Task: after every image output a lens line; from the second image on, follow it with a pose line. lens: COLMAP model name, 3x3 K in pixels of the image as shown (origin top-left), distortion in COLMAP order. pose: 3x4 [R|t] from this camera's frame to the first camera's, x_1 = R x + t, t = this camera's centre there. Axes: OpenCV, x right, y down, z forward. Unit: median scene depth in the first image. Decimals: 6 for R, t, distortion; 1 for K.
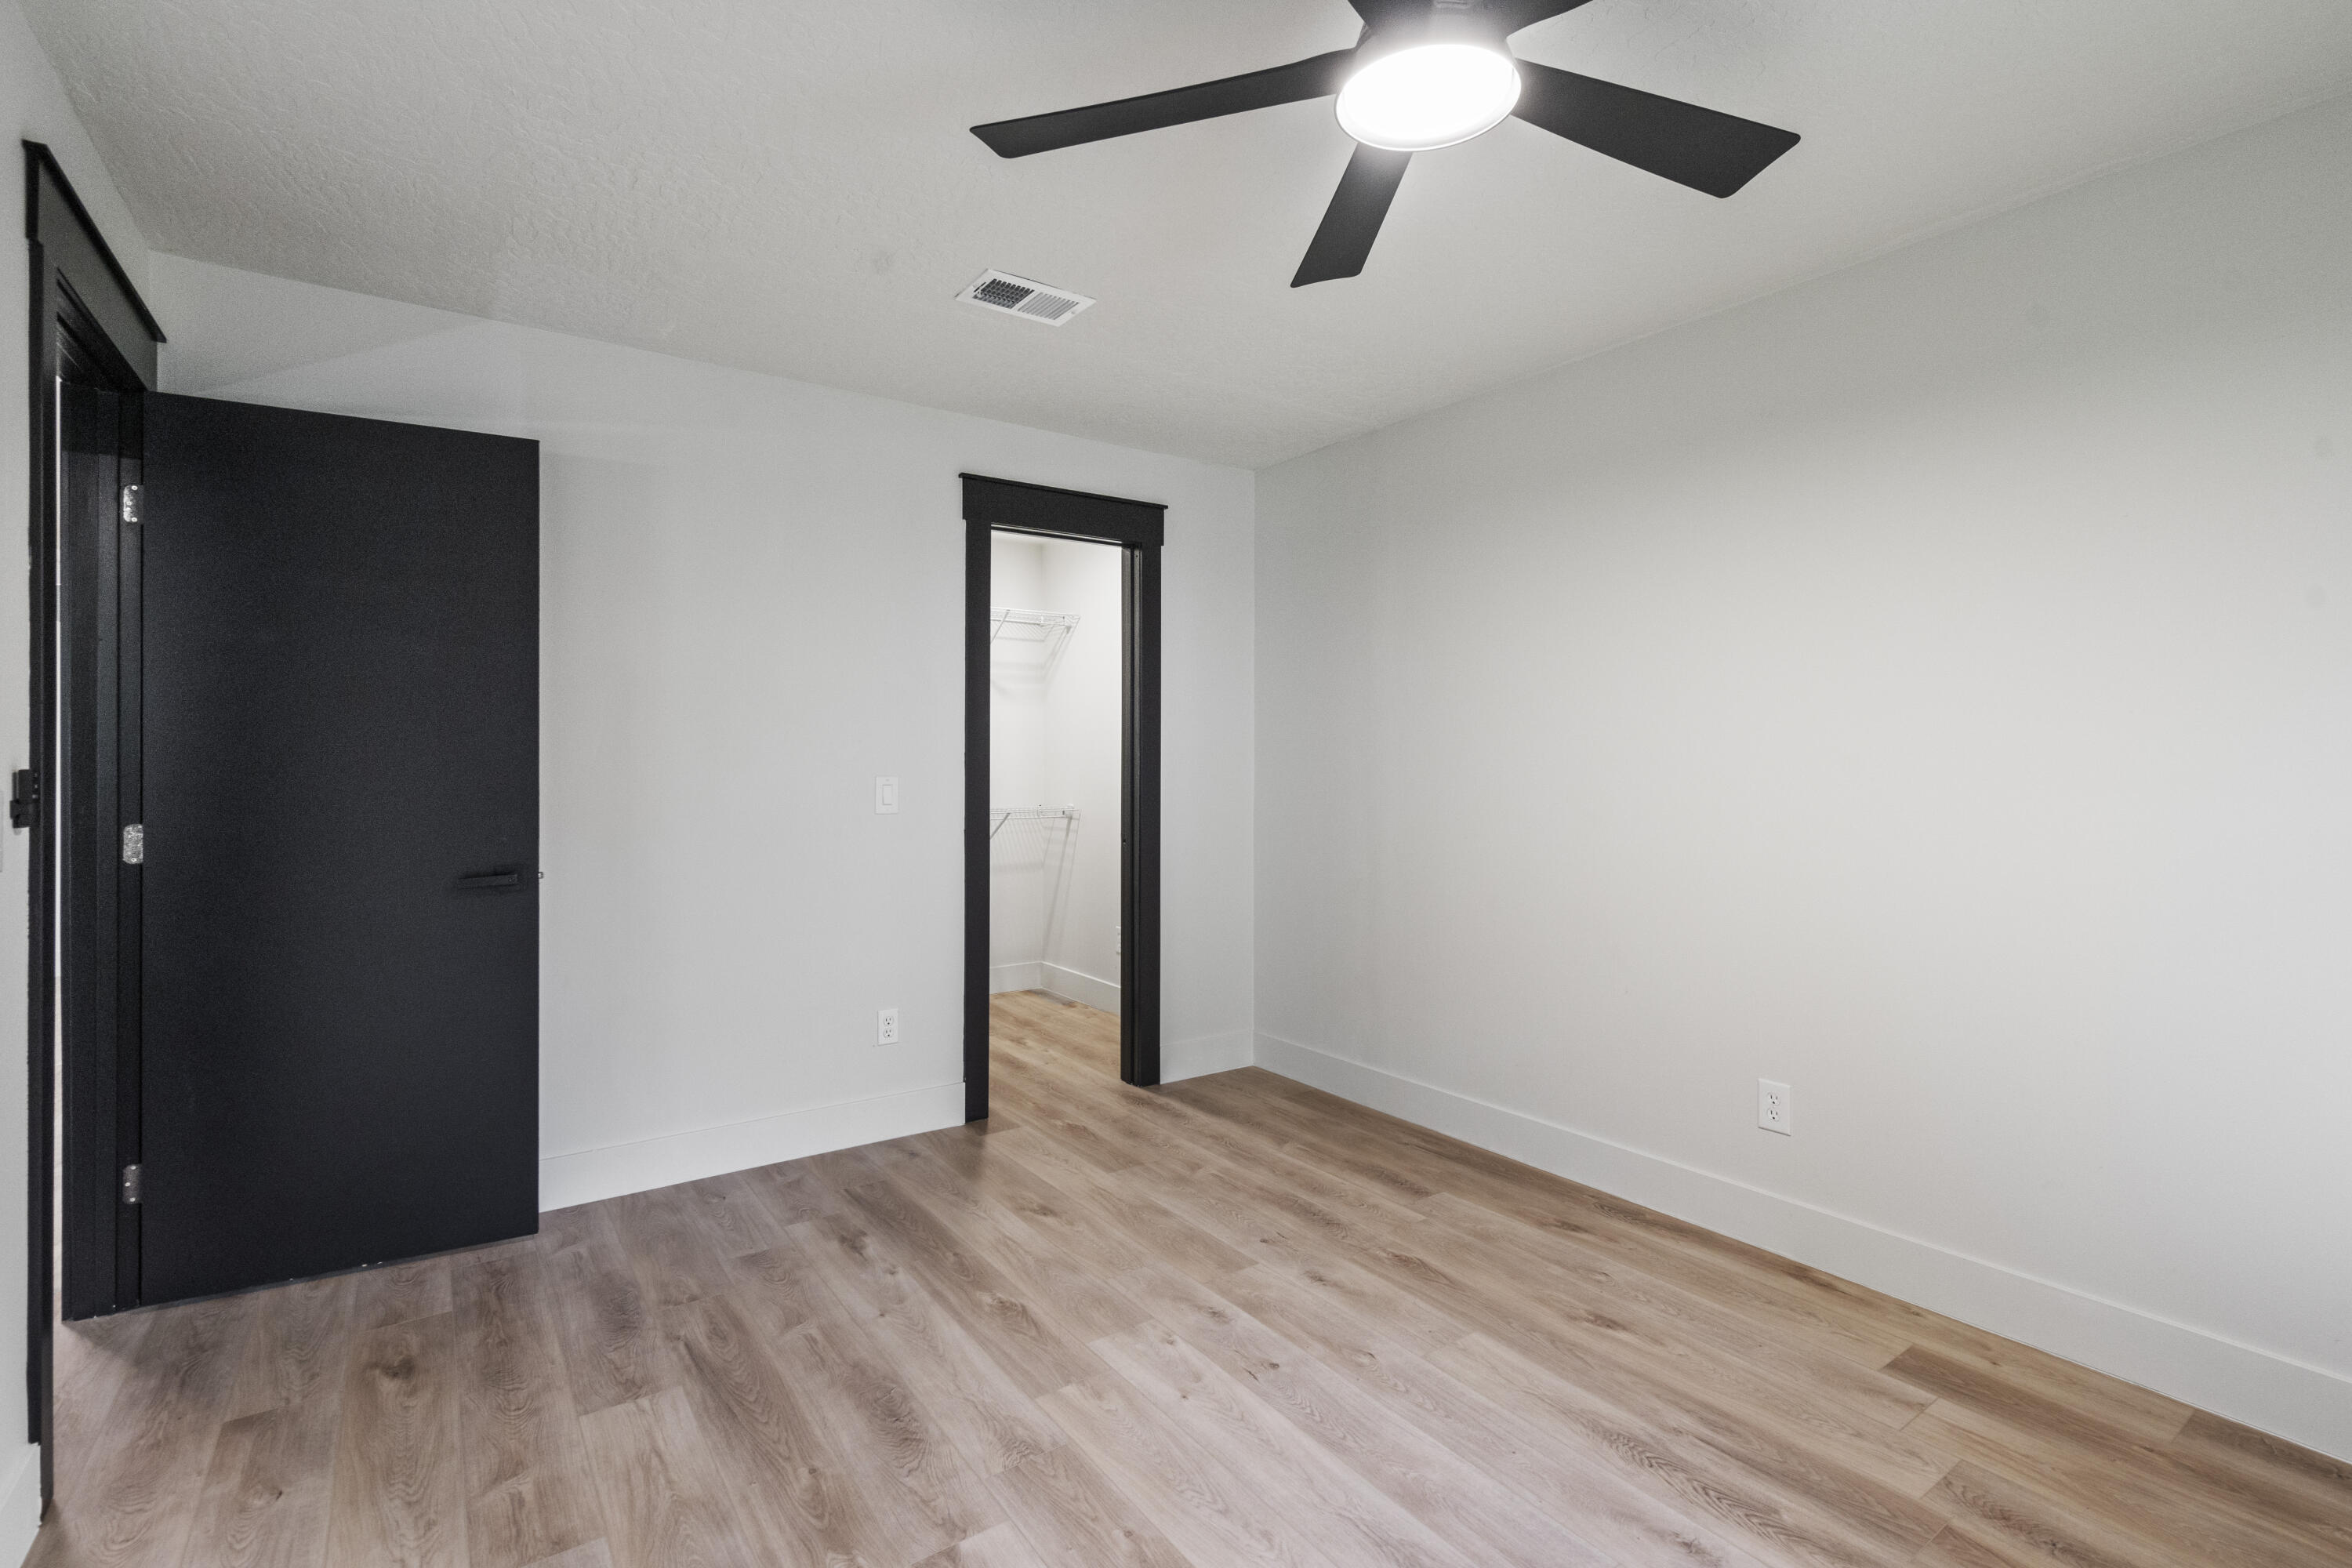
lens RADIAL K [[1078.3, 0, 1179.4], [0, 1078.3, 764.6], [0, 0, 1]] dist [-0.003036, 0.001560]
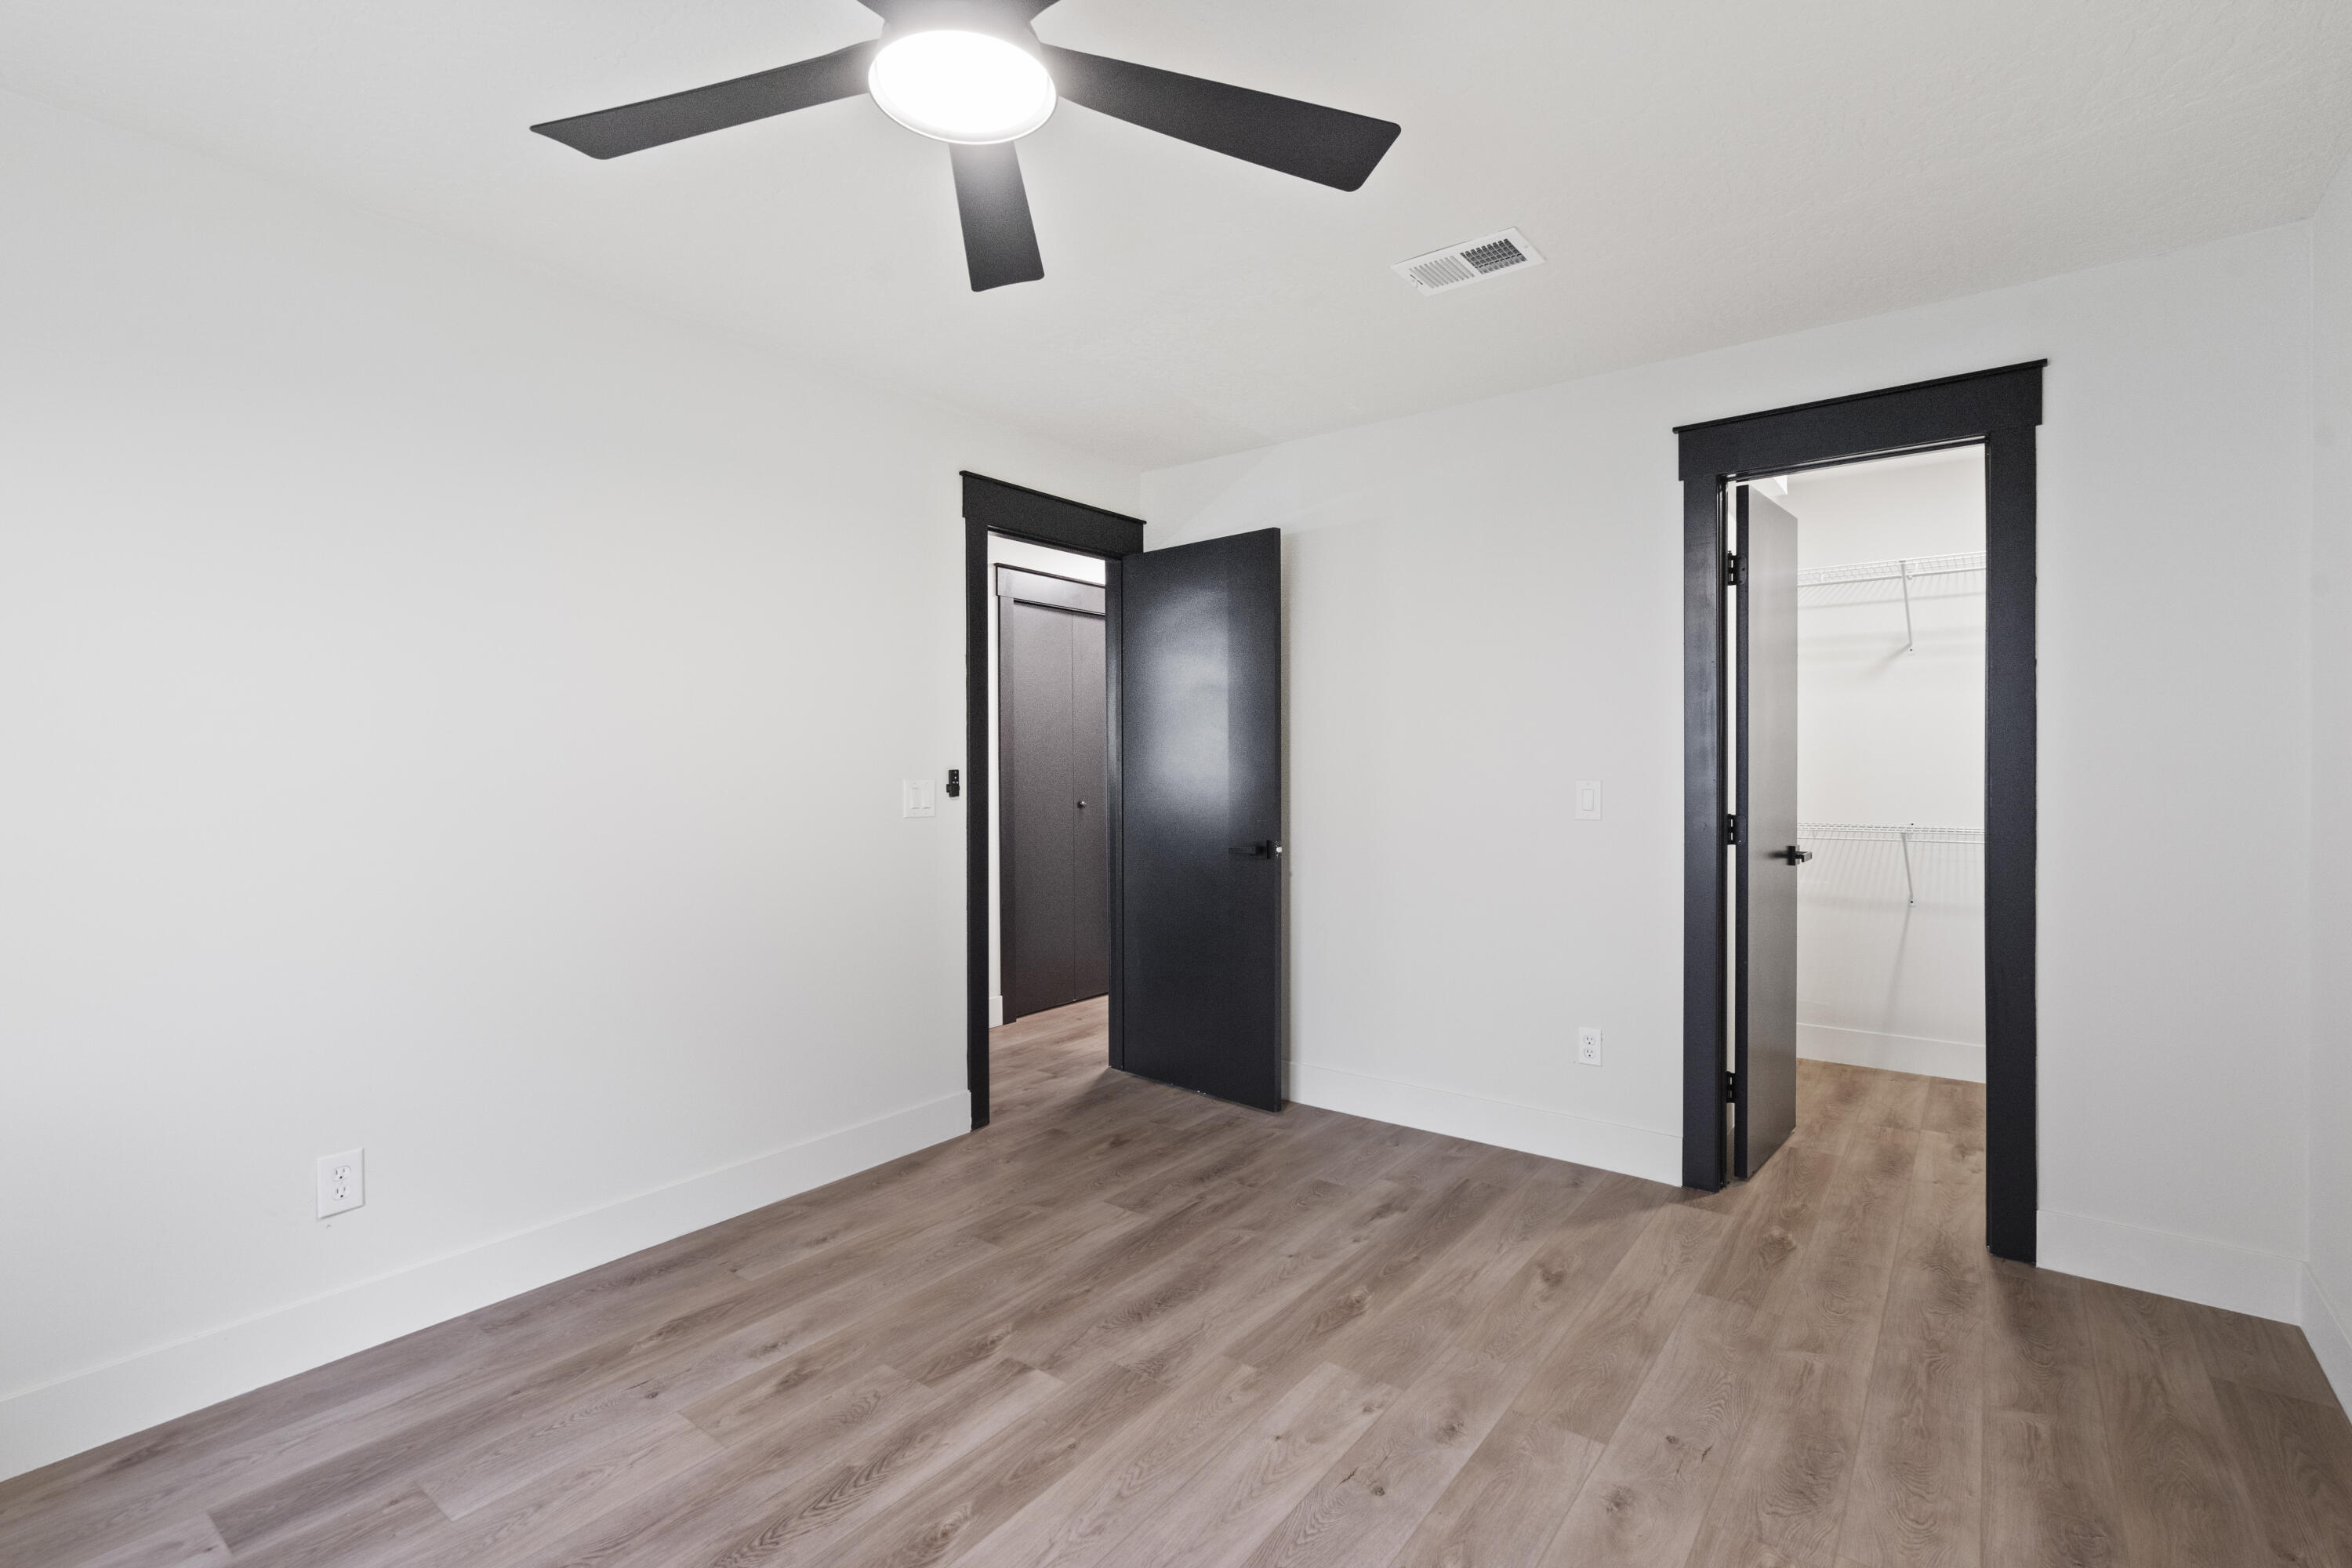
lens RADIAL K [[1078.3, 0, 1179.4], [0, 1078.3, 764.6], [0, 0, 1]] dist [-0.003036, 0.001560]
pose [[0.280648, -0.005289, -0.959796, 0.689413], [0.003793, 0.999983, -0.004401, -0.001047], [0.959803, -0.002405, 0.280663, 0.503648]]
